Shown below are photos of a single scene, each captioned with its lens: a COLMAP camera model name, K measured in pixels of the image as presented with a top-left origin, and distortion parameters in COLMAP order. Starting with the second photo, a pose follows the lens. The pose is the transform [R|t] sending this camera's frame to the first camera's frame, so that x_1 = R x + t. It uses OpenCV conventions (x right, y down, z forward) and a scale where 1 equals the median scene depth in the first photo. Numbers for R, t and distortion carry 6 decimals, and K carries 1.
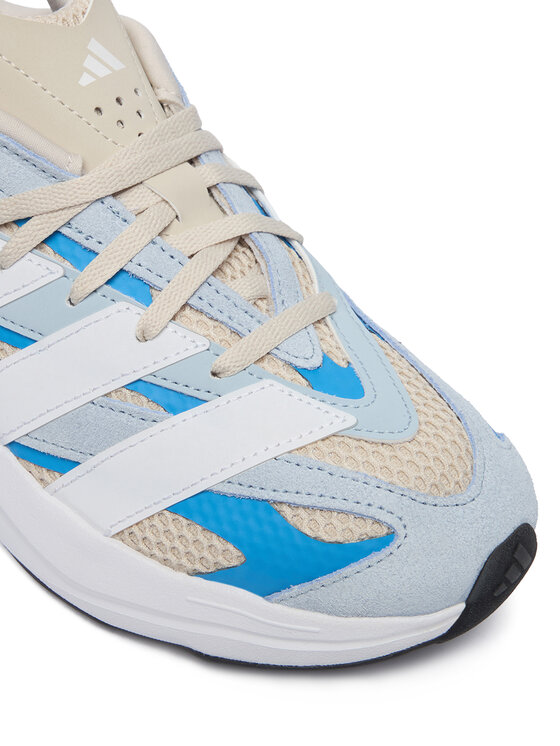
lens RADIAL K [[1398.5, 0, 280.9], [0, 1398.5, 373.4], [0, 0, 1]] dist [0.070339, 0.000000]
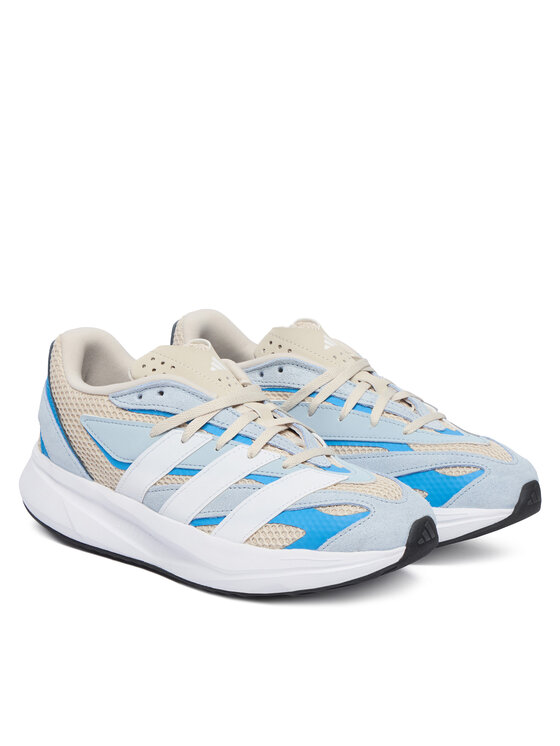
lens RADIAL K [[1213.0, 0, 279.6], [0, 1213.0, 372.8], [0, 0, 1]] dist [0.009435, 0.000000]
pose [[0.995803, -0.089130, 0.020770, -0.081282], [0.089925, 0.910763, -0.403019, 0.650742], [0.017004, 0.403196, 0.914956, -0.854569]]
